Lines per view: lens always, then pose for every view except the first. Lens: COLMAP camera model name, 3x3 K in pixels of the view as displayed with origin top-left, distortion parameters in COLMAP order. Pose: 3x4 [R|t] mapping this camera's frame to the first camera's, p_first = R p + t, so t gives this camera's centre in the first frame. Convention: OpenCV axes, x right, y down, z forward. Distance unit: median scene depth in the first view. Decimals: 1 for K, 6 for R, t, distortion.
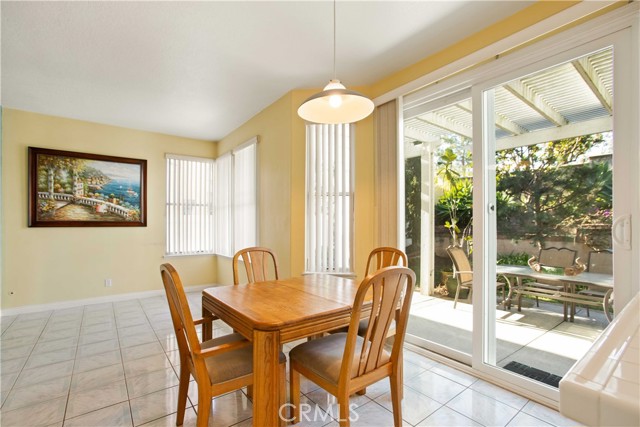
lens RADIAL K [[293.2, 0, 319.4], [0, 293.2, 217.7], [0, 0, 1]] dist [-0.026056, 0.003591]
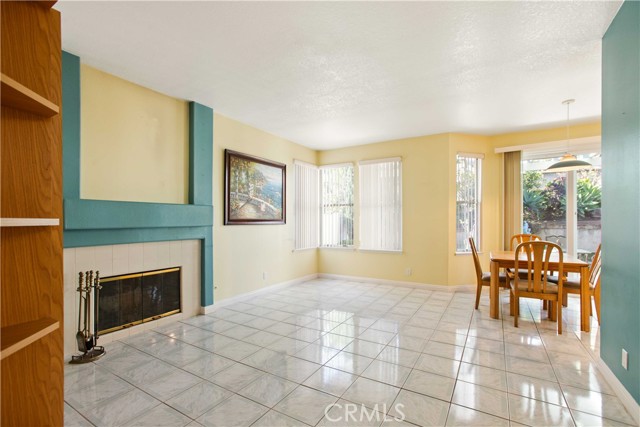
lens RADIAL K [[293.2, 0, 322.6], [0, 293.2, 214.0], [0, 0, 1]] dist [-0.026056, 0.003591]
pose [[0.925107, 0.003481, 0.379691, -0.981716], [-0.001498, 0.999984, -0.005520, -0.001747], [-0.379704, 0.004538, 0.925097, -0.119436]]
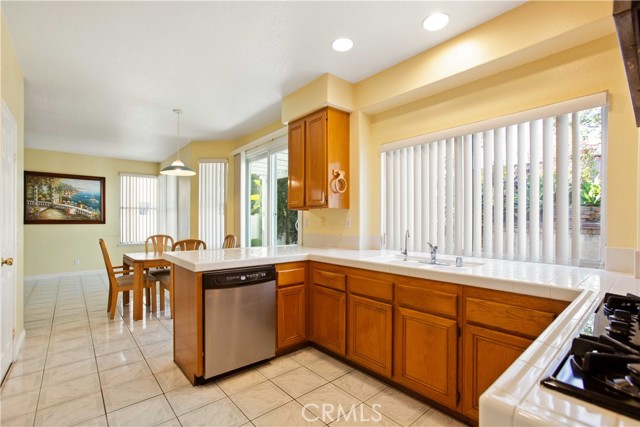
lens RADIAL K [[293.2, 0, 325.3], [0, 293.2, 219.2], [0, 0, 1]] dist [-0.026056, 0.003591]
pose [[0.997324, 0.000270, 0.073105, 0.421172], [-0.001004, 0.999949, 0.010003, -0.008585], [-0.073099, -0.010049, 0.997274, -0.550476]]
